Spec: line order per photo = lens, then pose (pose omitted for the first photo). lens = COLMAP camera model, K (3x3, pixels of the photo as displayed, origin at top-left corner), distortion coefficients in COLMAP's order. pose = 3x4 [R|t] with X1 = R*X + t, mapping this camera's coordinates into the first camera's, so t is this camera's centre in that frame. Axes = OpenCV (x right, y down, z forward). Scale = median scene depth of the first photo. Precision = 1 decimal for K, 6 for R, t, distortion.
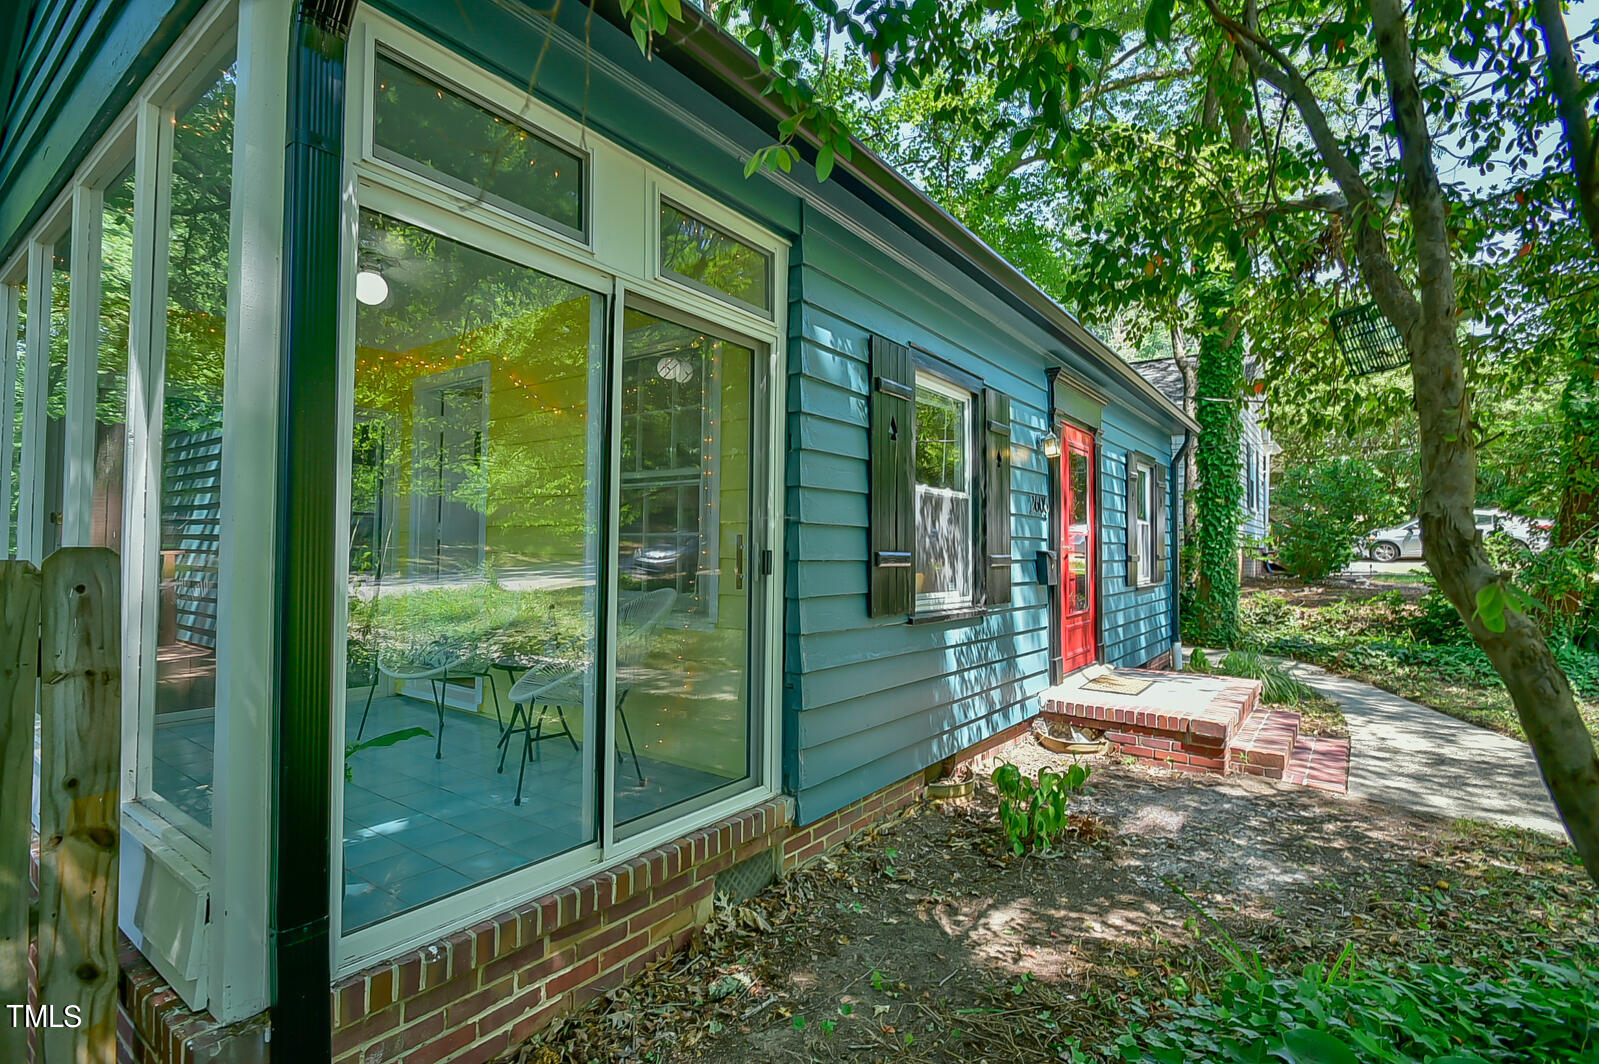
lens RADIAL K [[762.5, 0, 803.0], [0, 762.5, 539.2], [0, 0, 1]] dist [-0.010163, 0.000399]
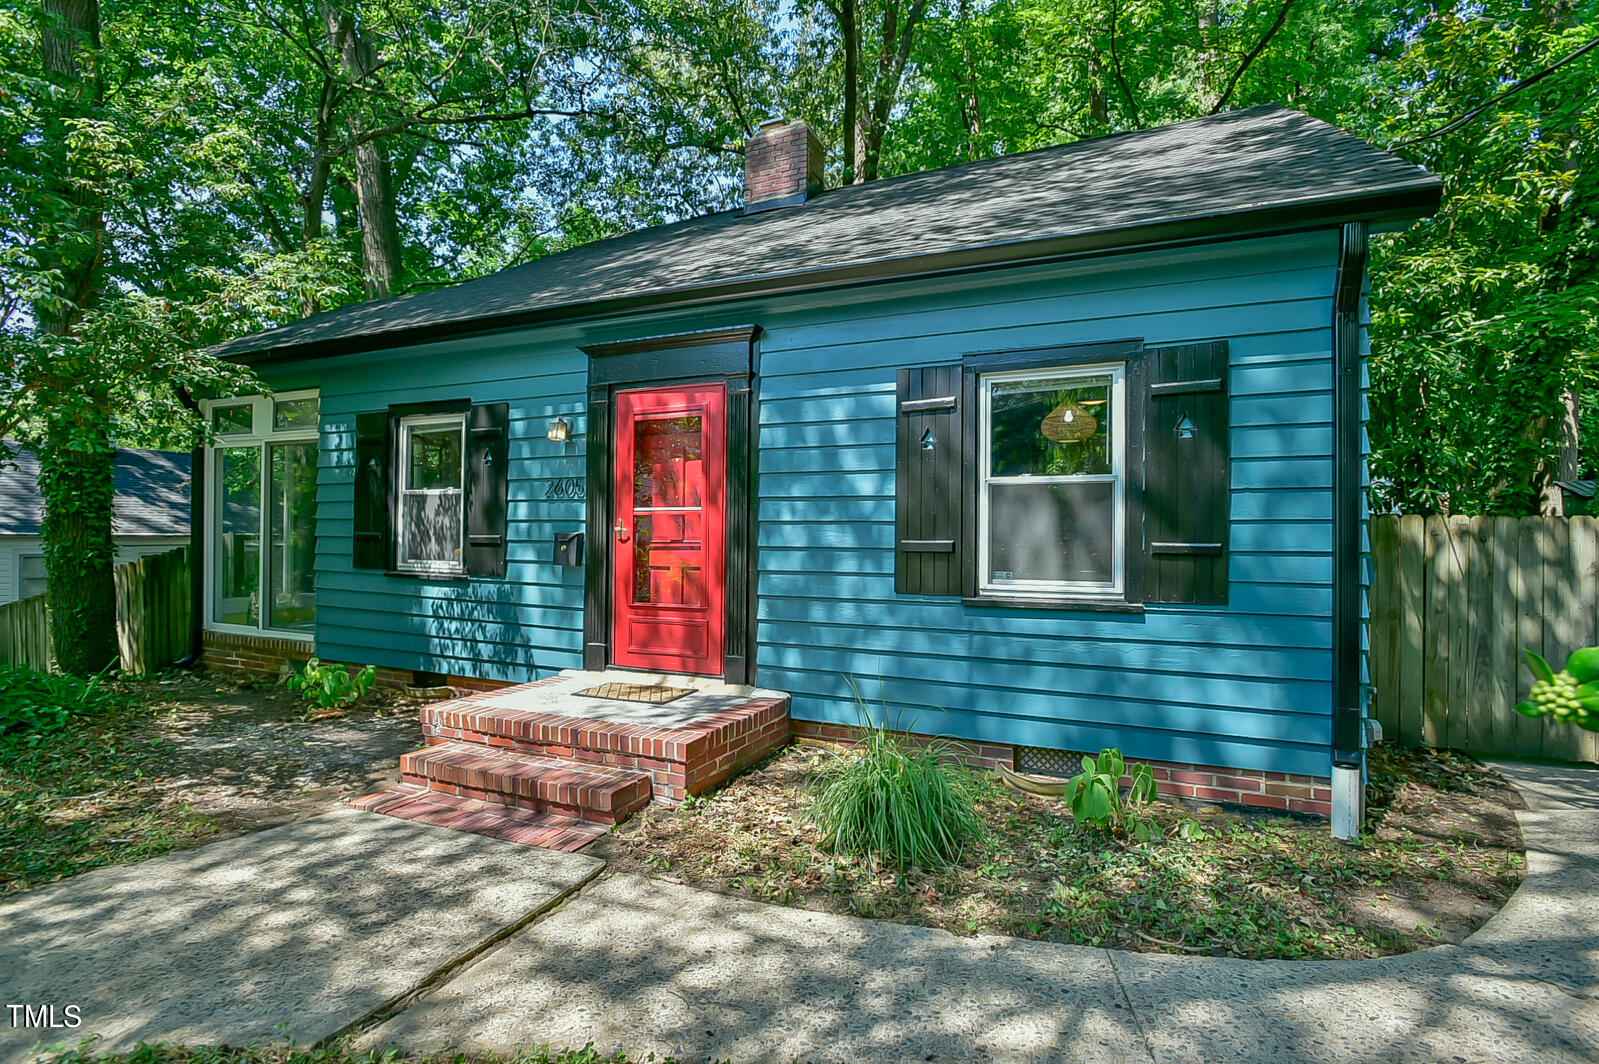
lens RADIAL K [[762.5, 0, 803.2], [0, 762.5, 523.8], [0, 0, 1]] dist [-0.010163, 0.000399]
pose [[0.222195, -0.002299, -0.975000, 1.756373], [0.021644, 0.999762, 0.002576, 0.008996], [0.974762, -0.021675, 0.222192, 1.365396]]
